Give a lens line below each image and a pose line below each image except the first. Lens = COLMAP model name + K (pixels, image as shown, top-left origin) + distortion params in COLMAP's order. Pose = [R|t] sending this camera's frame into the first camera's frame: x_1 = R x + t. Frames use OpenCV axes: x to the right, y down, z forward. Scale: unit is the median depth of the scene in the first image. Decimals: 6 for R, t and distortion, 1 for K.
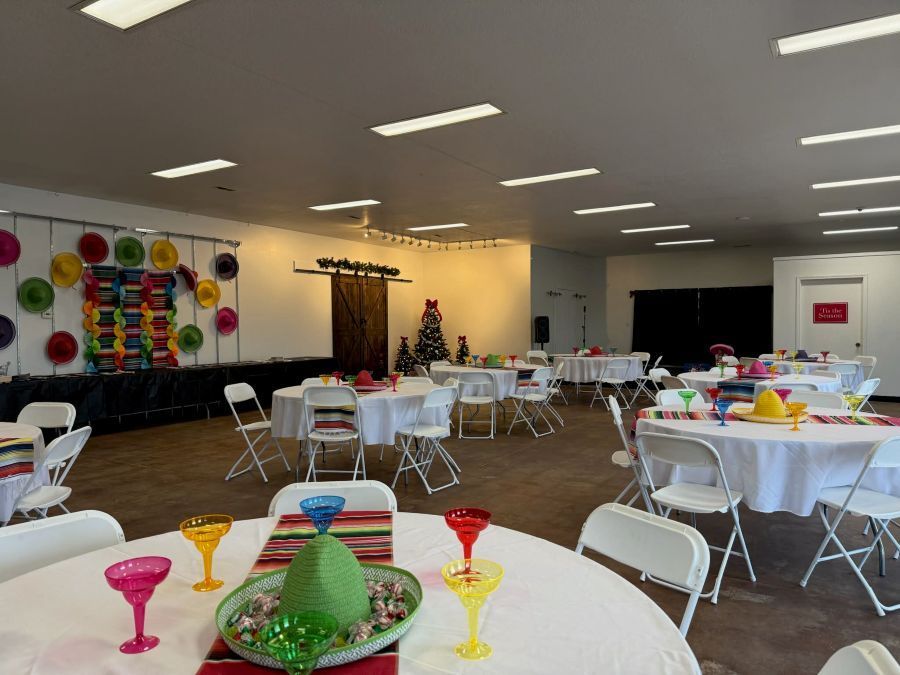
lens RADIAL K [[595.1, 0, 450.0], [0, 595.1, 337.5], [0, 0, 1]] dist [0.004724, 0.000934]
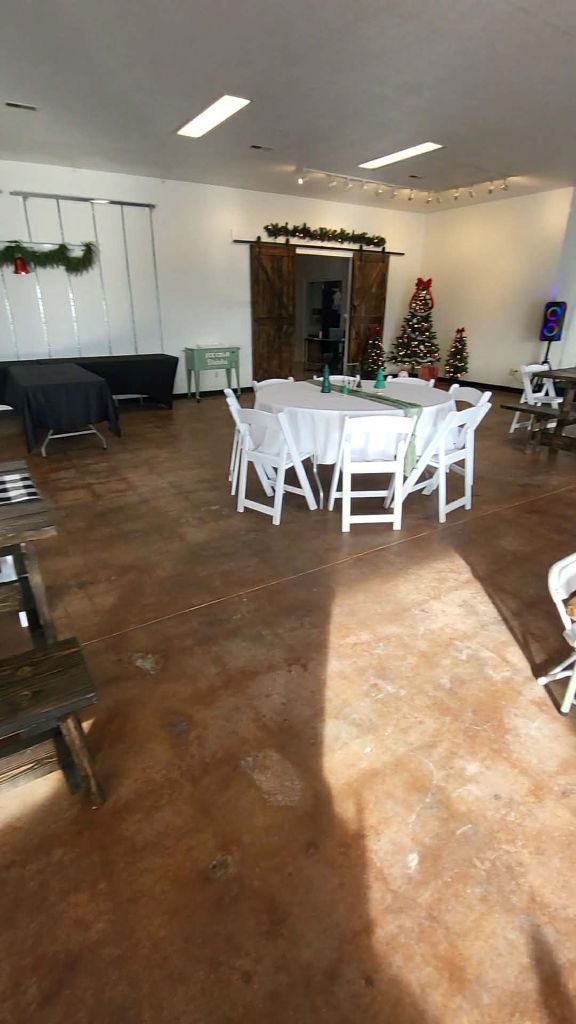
lens RADIAL K [[475.0, 0, 288.0], [0, 475.0, 512.0], [0, 0, 1]] dist [-0.019957, -0.000614]
pose [[0.901715, 0.176688, -0.394578, 0.112663], [-0.014720, 0.924693, 0.380430, -0.011886], [0.432080, -0.337231, 0.836410, 0.281979]]
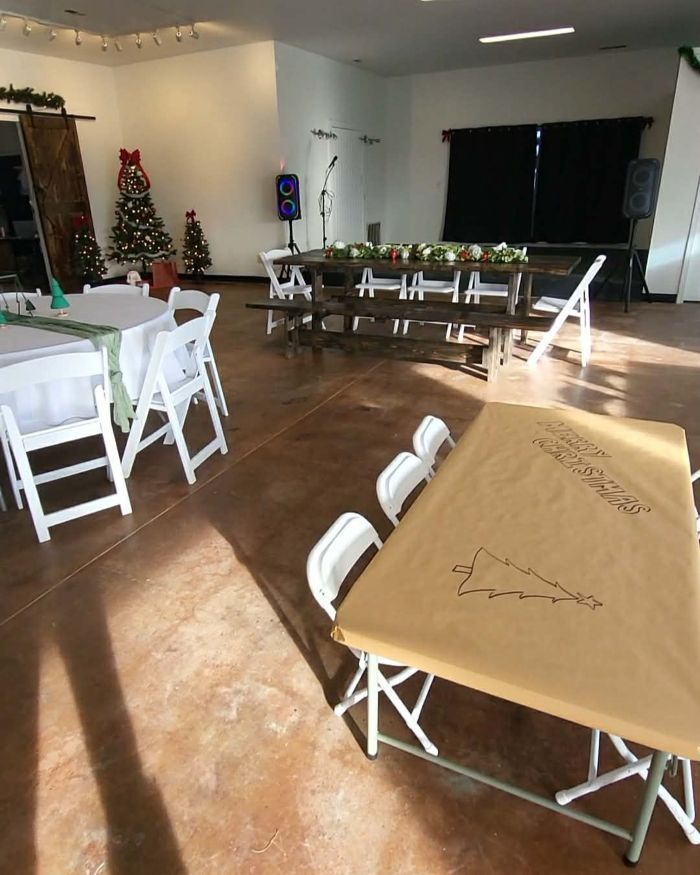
lens RADIAL K [[593.6, 0, 350.0], [0, 593.6, 437.5], [0, 0, 1]] dist [-0.003756, -0.008831]
pose [[0.992258, -0.070005, 0.102581, 0.116320], [0.026491, 0.926288, 0.375885, -0.011860], [-0.121333, -0.370258, 0.920971, 0.291670]]
